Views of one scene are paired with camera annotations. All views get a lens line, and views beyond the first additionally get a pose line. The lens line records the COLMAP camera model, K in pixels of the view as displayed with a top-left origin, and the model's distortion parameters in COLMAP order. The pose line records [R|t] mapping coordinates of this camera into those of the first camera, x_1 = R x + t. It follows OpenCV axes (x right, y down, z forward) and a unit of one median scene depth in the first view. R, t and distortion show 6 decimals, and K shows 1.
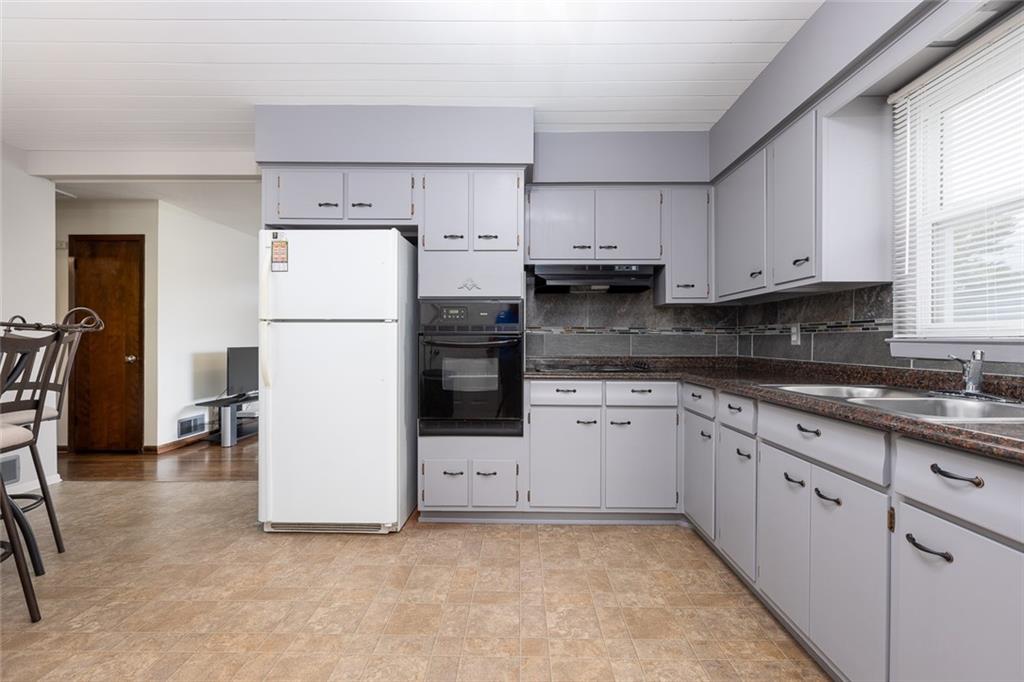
lens RADIAL K [[454.7, 0, 518.1], [0, 454.7, 340.9], [0, 0, 1]] dist [0.001293, 0.000143]
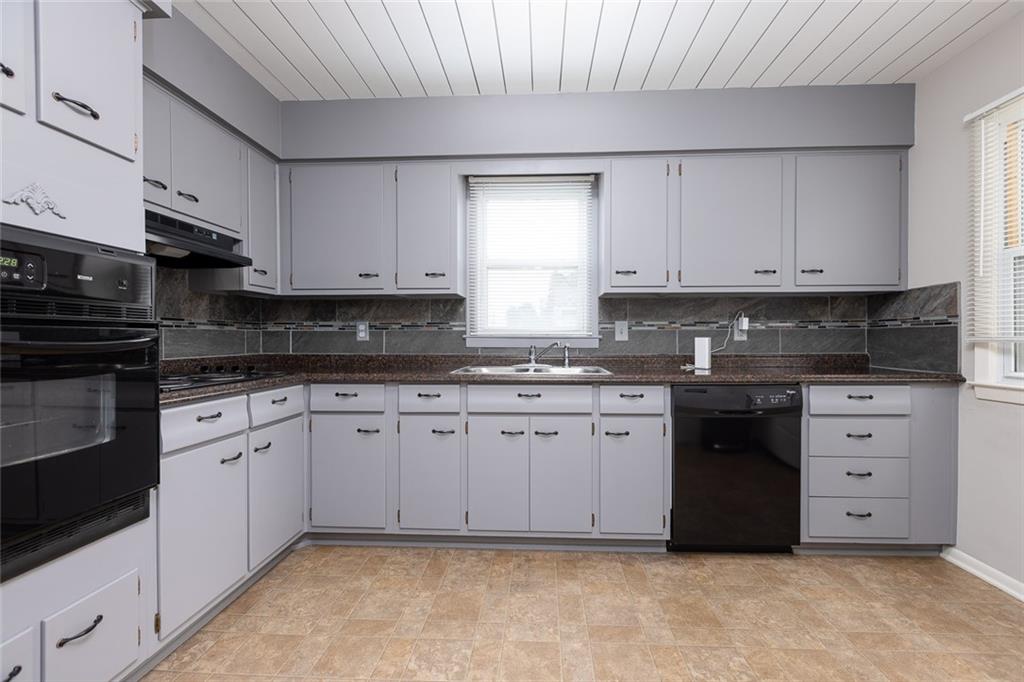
lens RADIAL K [[454.7, 0, 519.8], [0, 454.7, 341.4], [0, 0, 1]] dist [0.001293, 0.000143]
pose [[0.045204, -0.009242, 0.998935, -0.559669], [0.002959, 0.999954, 0.009118, 0.001668], [-0.998973, 0.002544, 0.045229, 0.611325]]
